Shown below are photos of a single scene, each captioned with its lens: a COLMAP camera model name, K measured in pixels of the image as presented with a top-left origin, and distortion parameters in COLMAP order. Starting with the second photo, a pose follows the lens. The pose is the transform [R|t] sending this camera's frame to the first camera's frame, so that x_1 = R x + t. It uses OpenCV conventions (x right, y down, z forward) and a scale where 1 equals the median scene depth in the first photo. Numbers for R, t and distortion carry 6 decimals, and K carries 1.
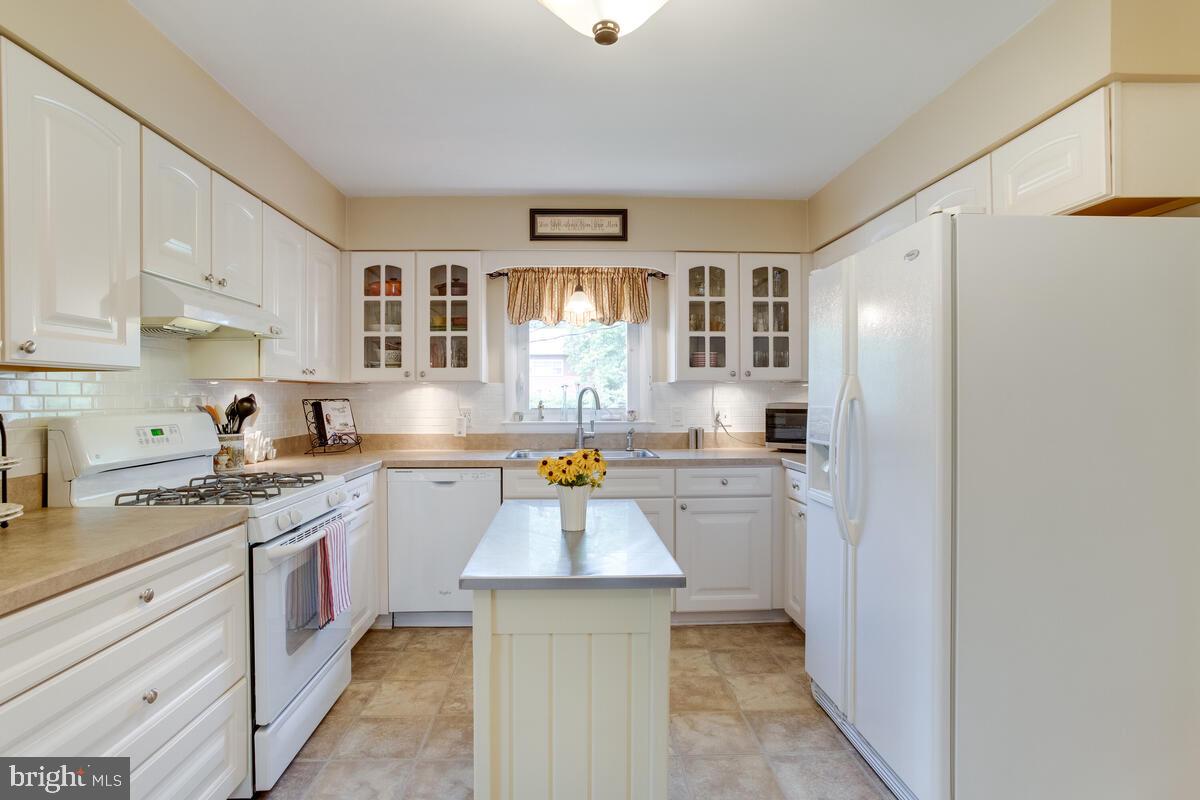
lens RADIAL K [[583.5, 0, 600.0], [0, 583.5, 400.0], [0, 0, 1]] dist [-0.054870, 0.022970]
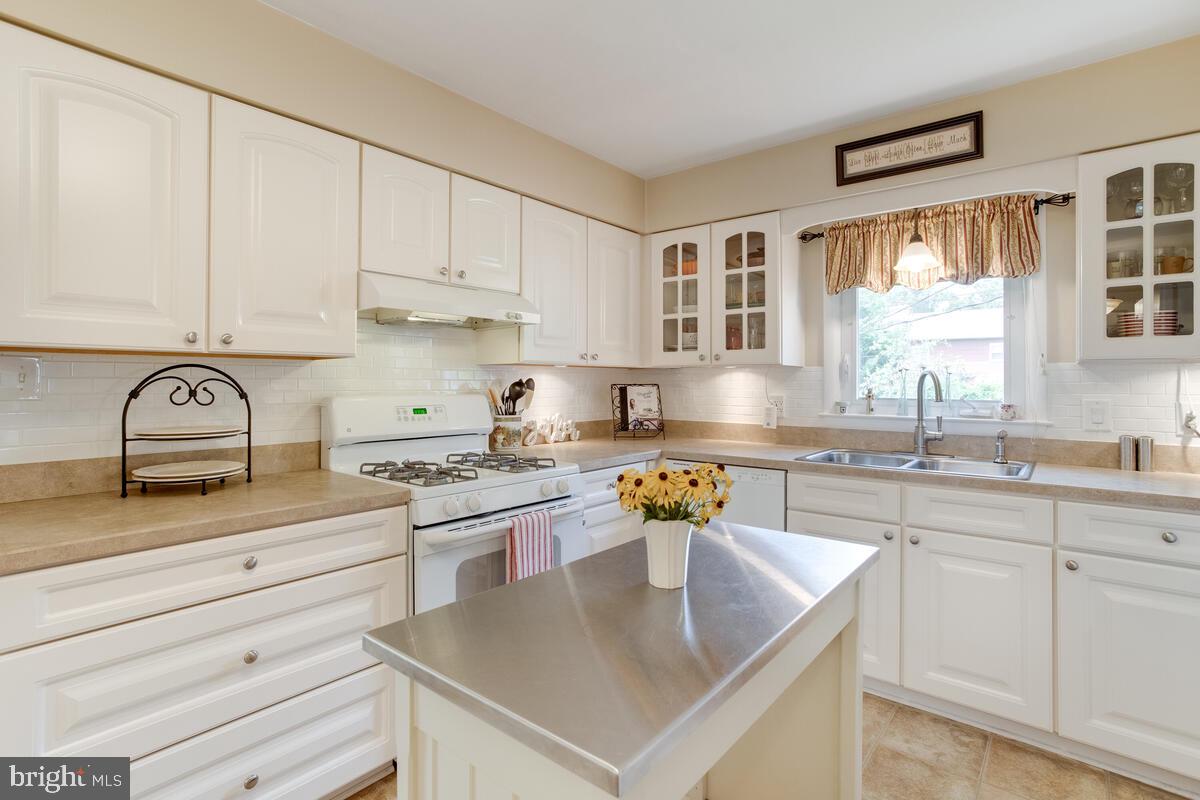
lens RADIAL K [[575.7, 0, 604.3], [0, 575.7, 378.8], [0, 0, 1]] dist [-0.035429, 0.023955]
pose [[0.762390, 0.003095, -0.647111, 0.140106], [-0.011125, 0.999903, -0.008325, -0.001734], [0.647022, 0.013546, 0.762351, 0.201636]]
